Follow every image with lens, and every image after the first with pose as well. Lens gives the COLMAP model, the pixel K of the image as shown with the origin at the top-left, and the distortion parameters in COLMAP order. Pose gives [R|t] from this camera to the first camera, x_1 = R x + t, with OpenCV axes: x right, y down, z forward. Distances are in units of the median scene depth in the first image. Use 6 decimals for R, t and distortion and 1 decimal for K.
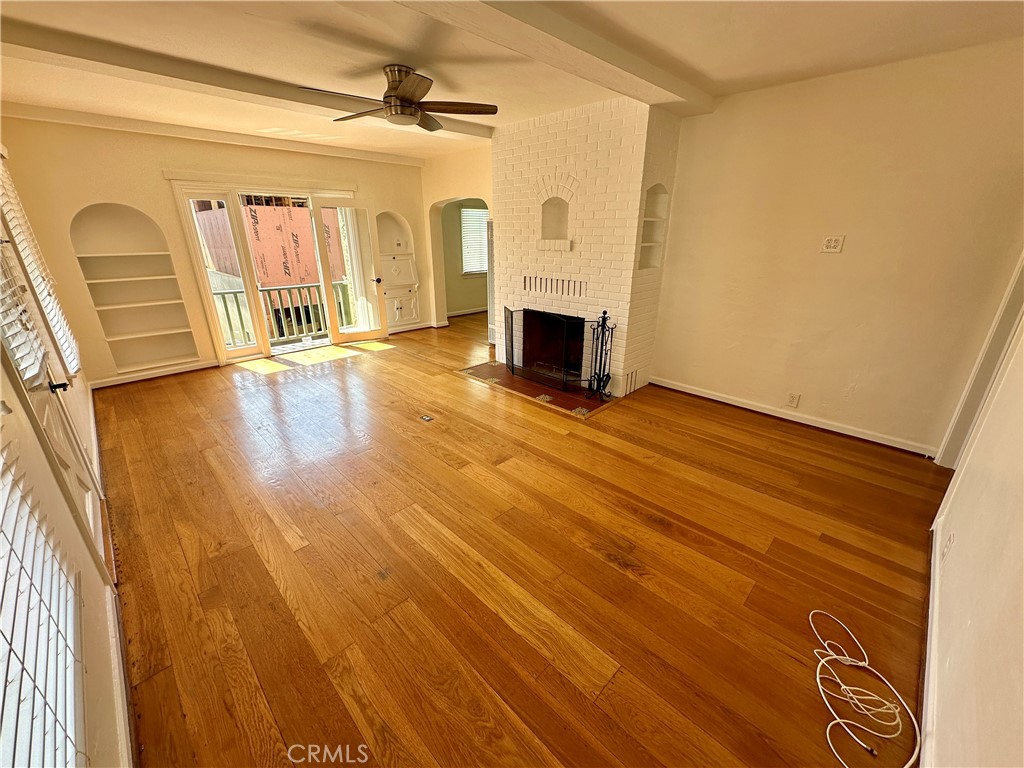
lens RADIAL K [[406.5, 0, 511.9], [0, 406.5, 385.0], [0, 0, 1]] dist [-0.003589, 0.000515]
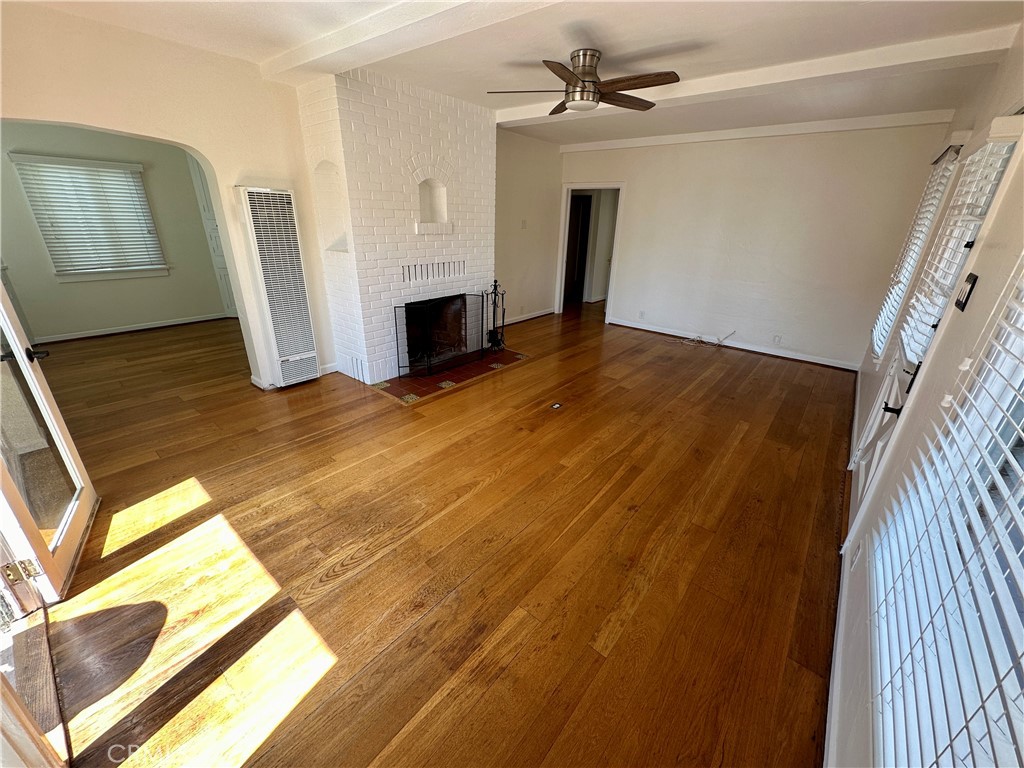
lens RADIAL K [[406.5, 0, 513.5], [0, 406.5, 385.4], [0, 0, 1]] dist [-0.003589, 0.000515]
pose [[-0.096619, -0.383284, 0.918563, -0.970850], [0.321906, 0.861248, 0.393228, -0.345623], [-0.941829, 0.333684, 0.040168, 0.915406]]
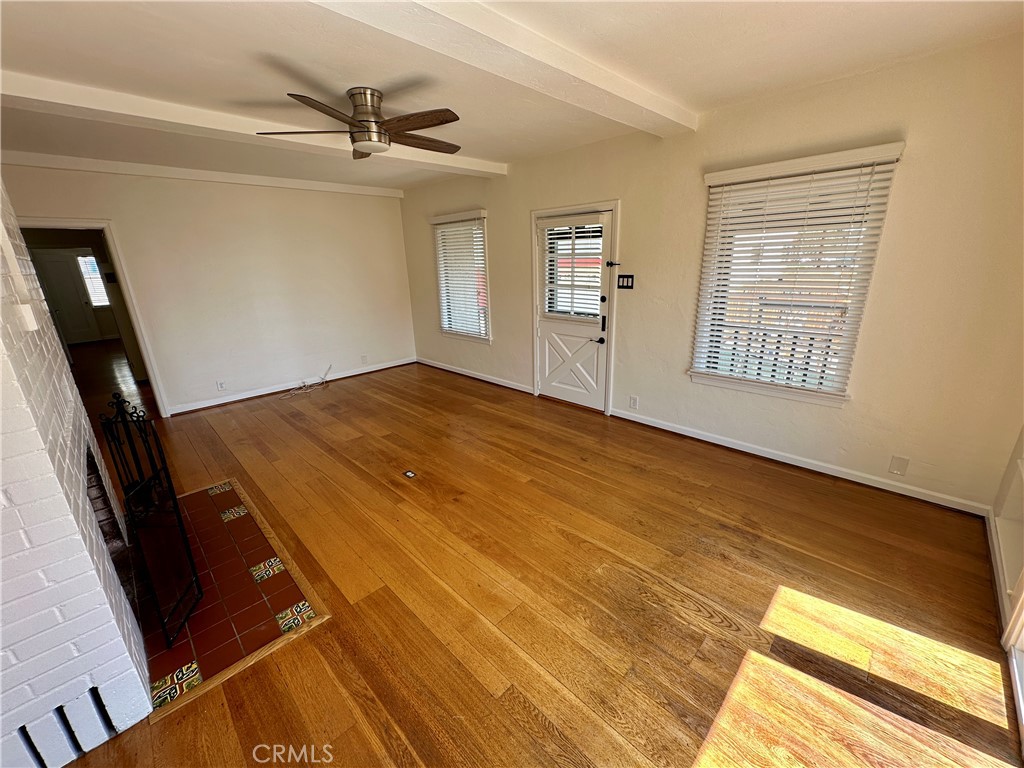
lens RADIAL K [[406.5, 0, 510.9], [0, 406.5, 386.4], [0, 0, 1]] dist [-0.003589, 0.000515]
pose [[-0.999558, 0.026952, 0.012579, -0.390543], [0.028991, 0.788333, 0.614565, -0.529990], [0.006648, 0.614658, -0.788766, 1.386525]]
